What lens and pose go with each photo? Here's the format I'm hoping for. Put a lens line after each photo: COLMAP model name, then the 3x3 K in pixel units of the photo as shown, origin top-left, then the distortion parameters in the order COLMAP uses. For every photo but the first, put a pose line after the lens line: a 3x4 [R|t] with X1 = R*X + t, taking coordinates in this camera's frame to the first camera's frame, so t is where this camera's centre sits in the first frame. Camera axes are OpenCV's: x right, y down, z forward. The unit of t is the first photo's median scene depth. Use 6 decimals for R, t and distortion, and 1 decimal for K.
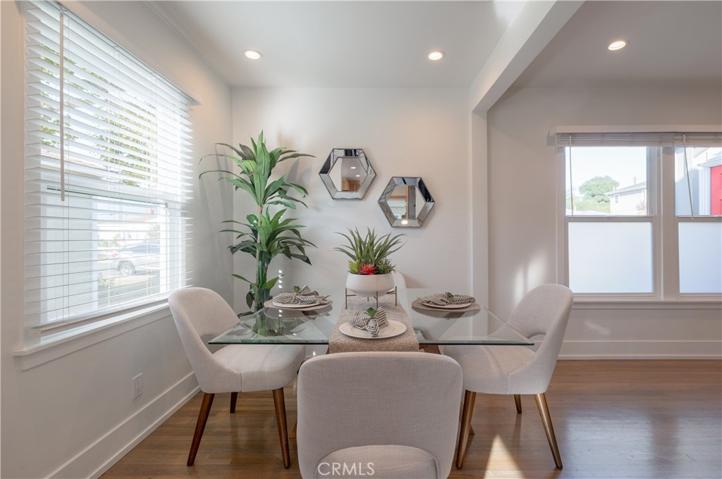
lens RADIAL K [[306.5, 0, 362.9], [0, 306.5, 235.6], [0, 0, 1]] dist [-0.000585, -0.000108]
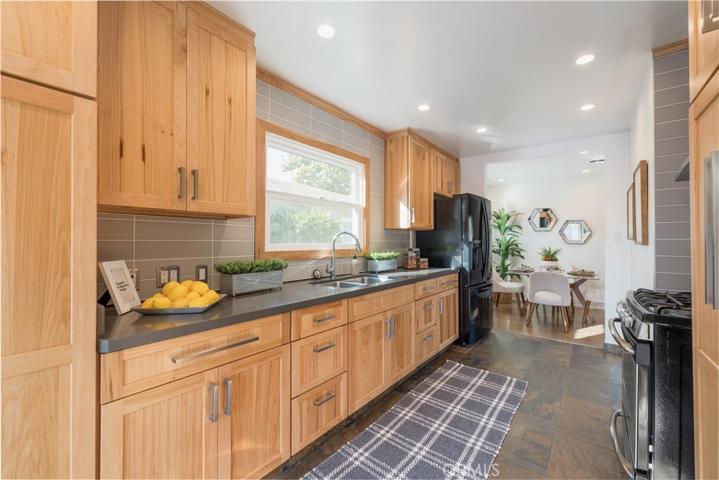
lens RADIAL K [[288.9, 0, 372.2], [0, 288.9, 238.5], [0, 0, 1]] dist [-0.001559, 0.000184]
pose [[0.831738, 0.000556, -0.555168, 0.098195], [-0.005733, 0.999955, -0.007587, -0.047054], [0.555139, 0.009493, 0.831703, -1.578588]]
